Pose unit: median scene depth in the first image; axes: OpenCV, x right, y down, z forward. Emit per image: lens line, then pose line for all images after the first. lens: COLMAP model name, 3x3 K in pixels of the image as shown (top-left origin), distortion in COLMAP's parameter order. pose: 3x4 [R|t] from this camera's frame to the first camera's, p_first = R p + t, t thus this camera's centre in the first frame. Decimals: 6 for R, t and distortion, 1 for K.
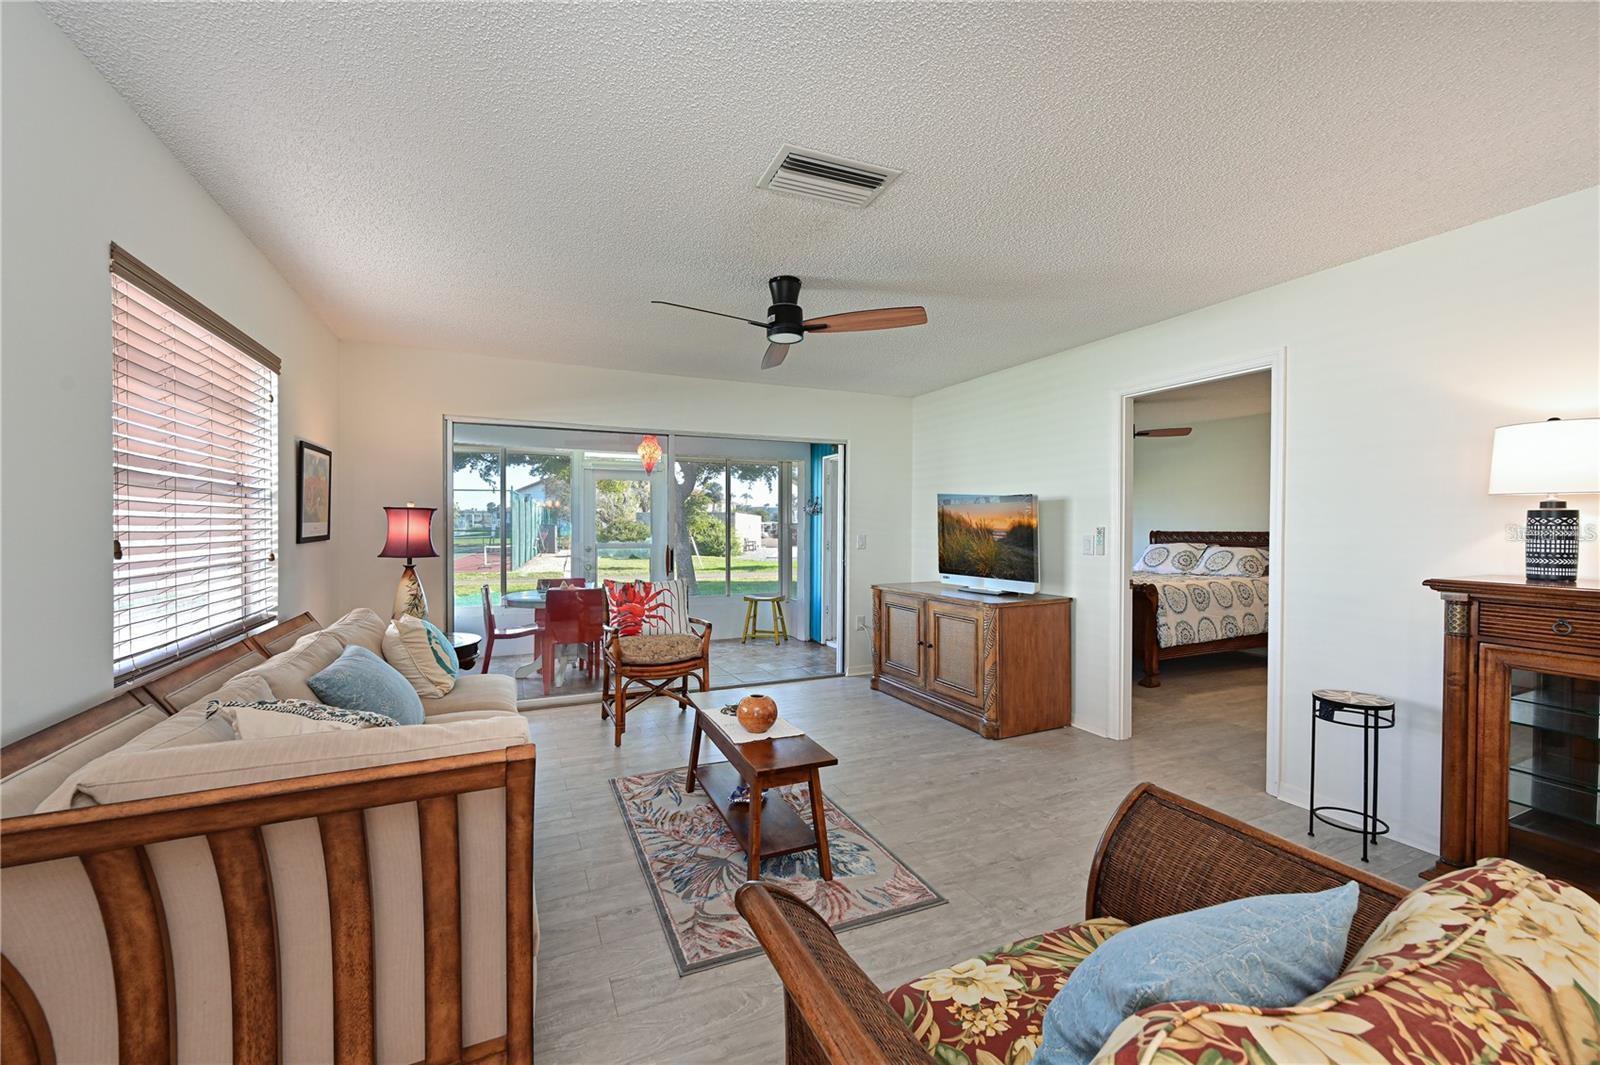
lens RADIAL K [[649.7, 0, 796.5], [0, 649.7, 522.5], [0, 0, 1]] dist [-0.006755, 0.001942]
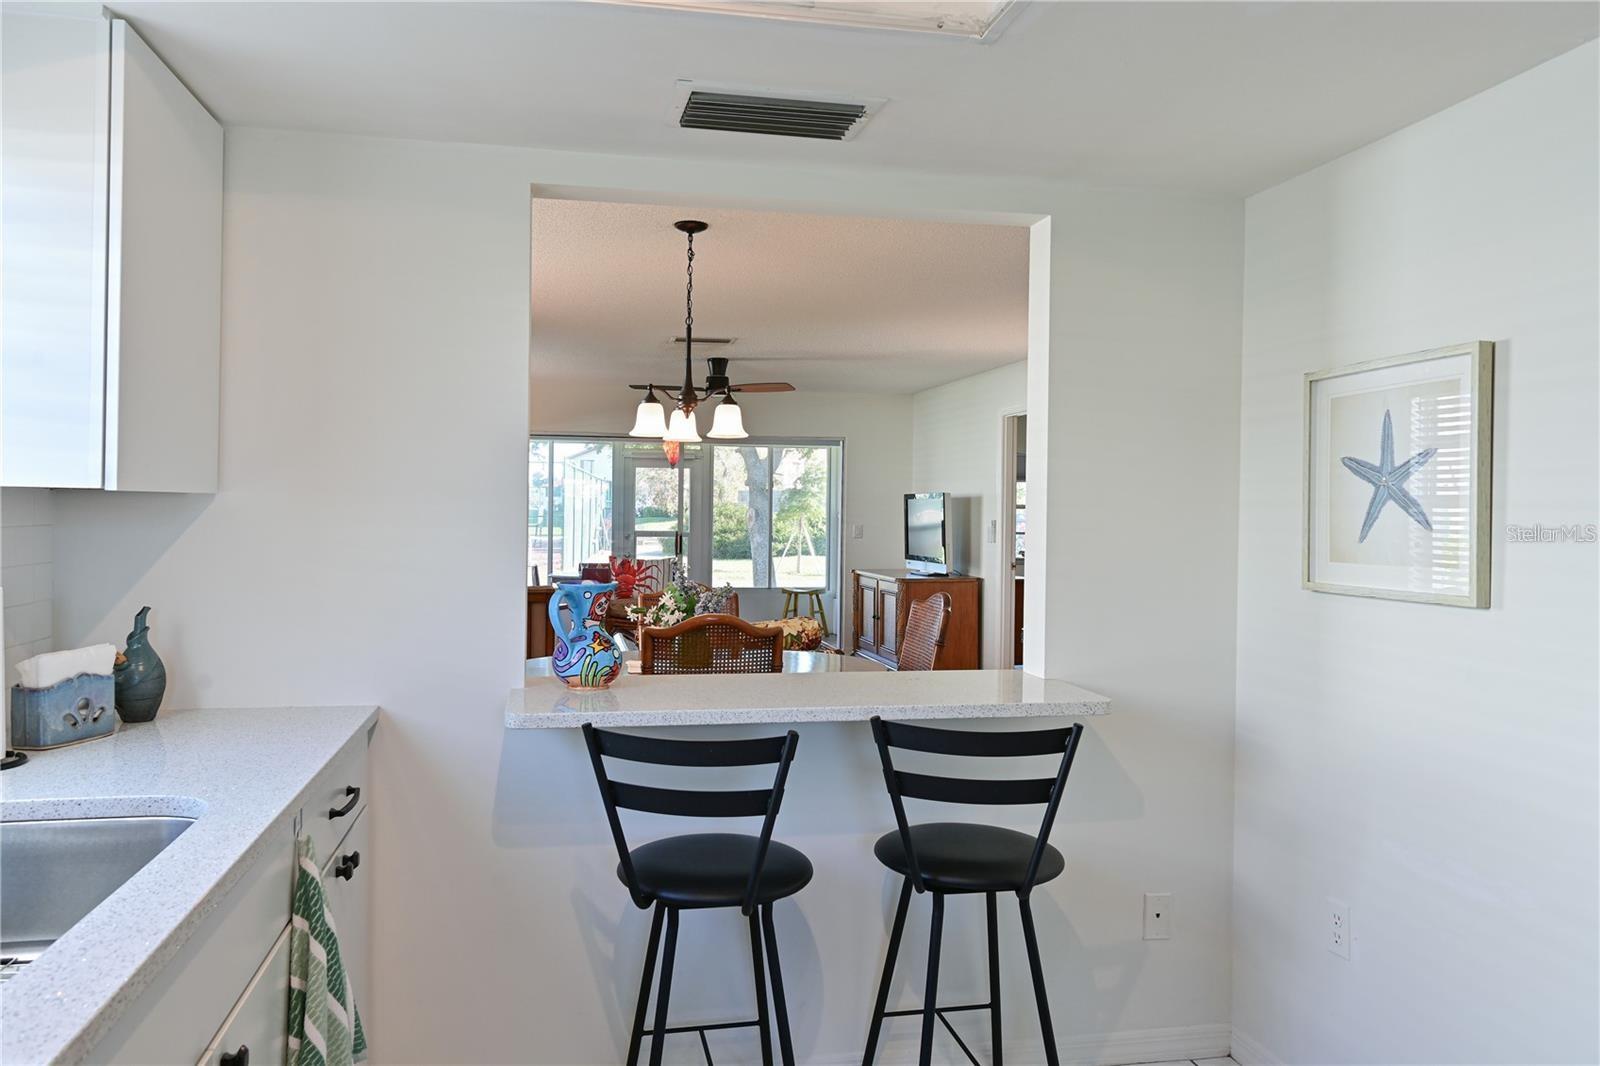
lens RADIAL K [[1130.4, 0, 780.8], [0, 1130.4, 491.7], [0, 0, 1]] dist [0.004189, 0.001796]
pose [[0.974488, 0.009464, -0.224240, 0.567465], [-0.012407, 0.999854, -0.011719, -0.018271], [0.224097, 0.014202, 0.974463, -1.233345]]
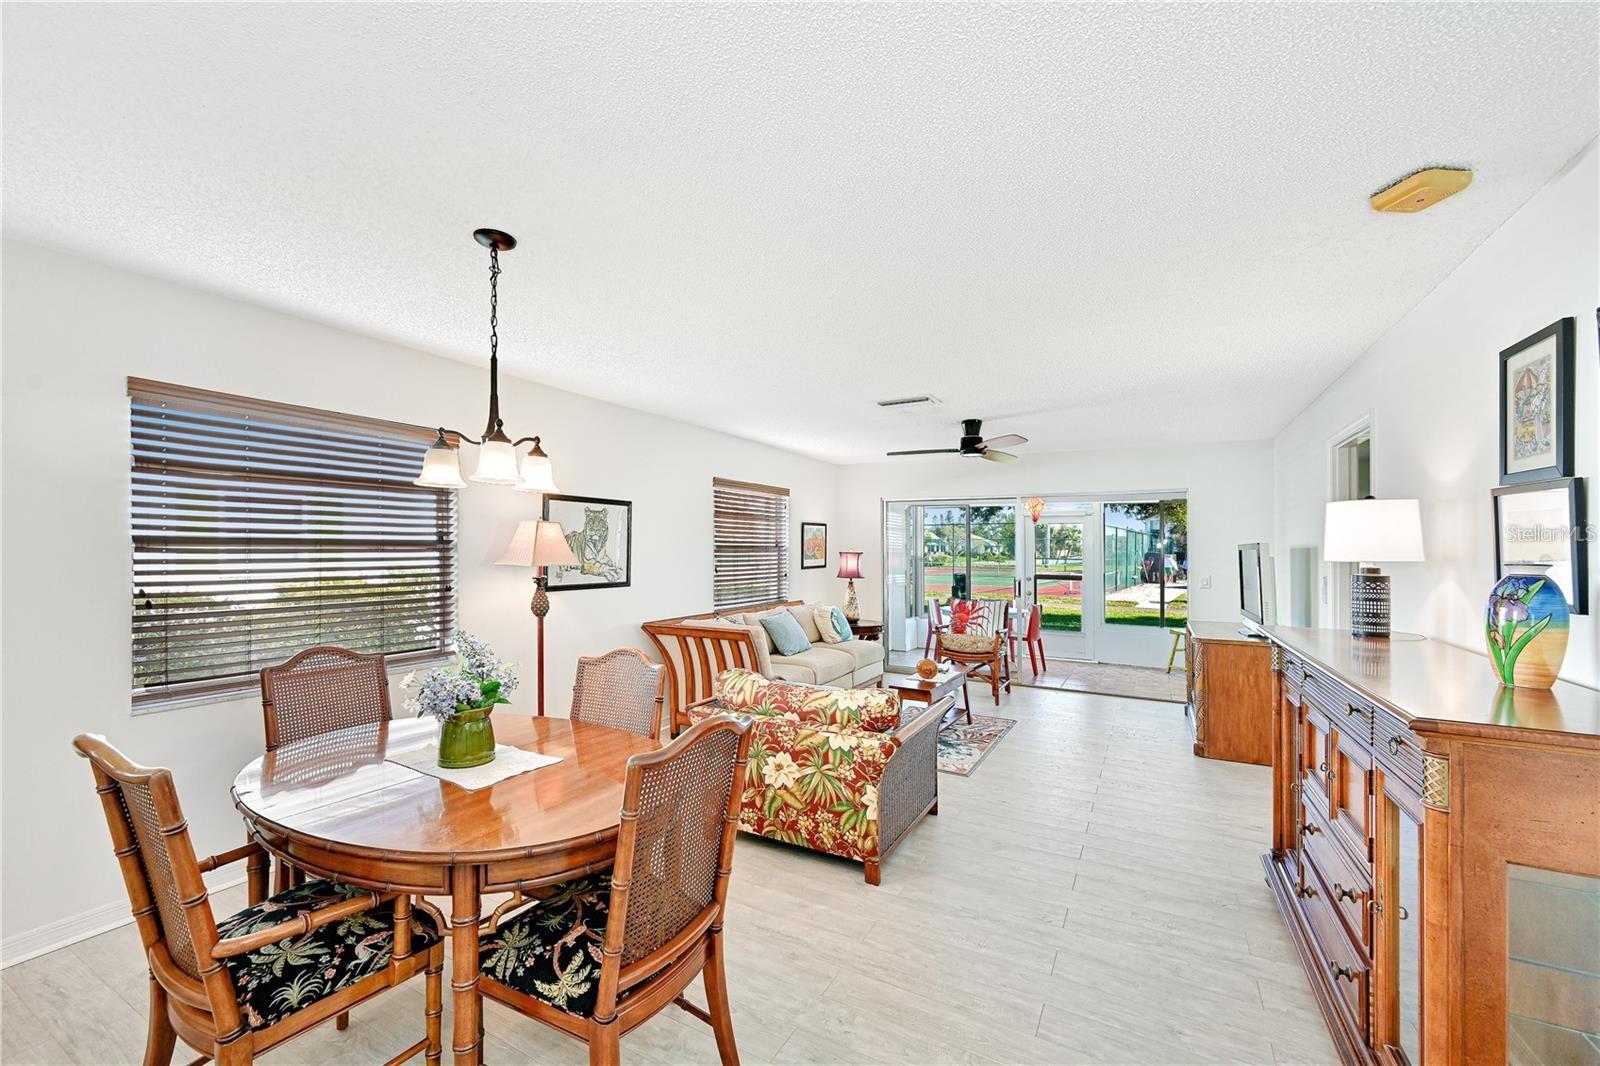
lens RADIAL K [[647.2, 0, 787.5], [0, 647.2, 540.3], [0, 0, 1]] dist [-0.002151, -0.001370]
pose [[0.596405, -0.004236, -0.802672, 0.793760], [-0.008321, 0.999900, -0.011459, -0.032558], [0.802640, 0.013513, 0.596310, -0.286901]]
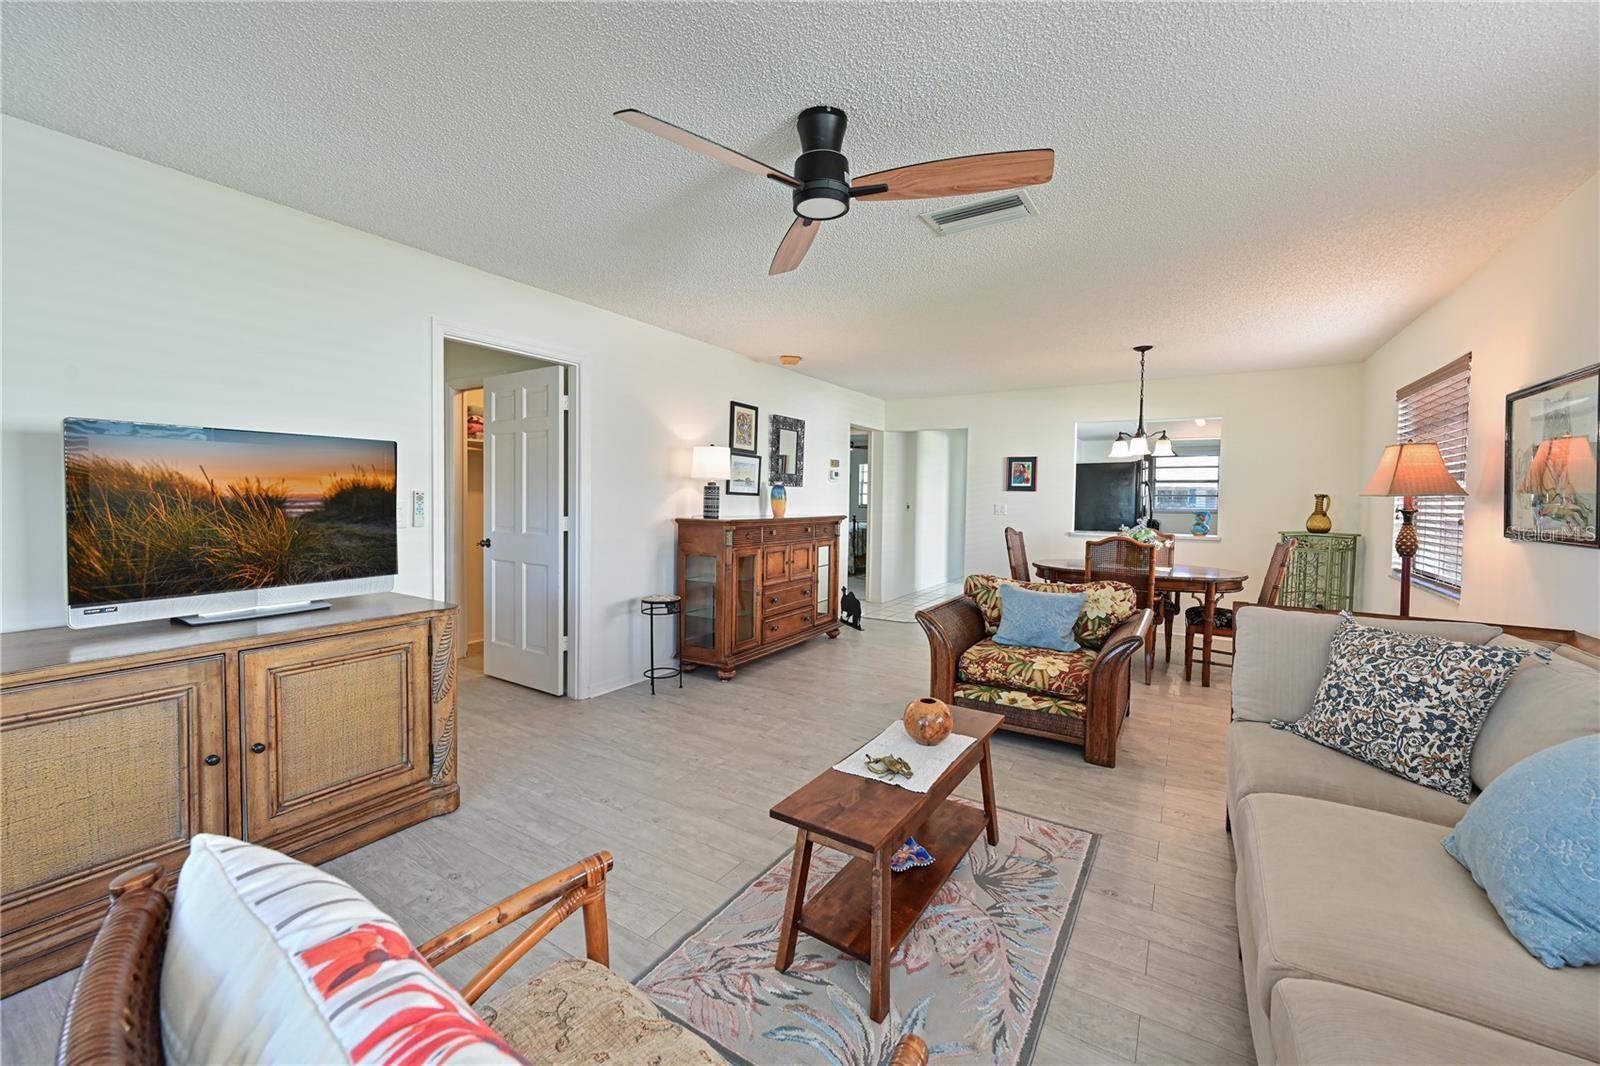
lens RADIAL K [[647.2, 0, 771.1], [0, 647.2, 514.8], [0, 0, 1]] dist [-0.002151, -0.001370]
pose [[-0.540249, -0.030591, 0.840949, -0.432797], [-0.012973, 0.999523, 0.028025, 0.006684], [-0.841405, 0.004231, -0.540388, 1.088492]]
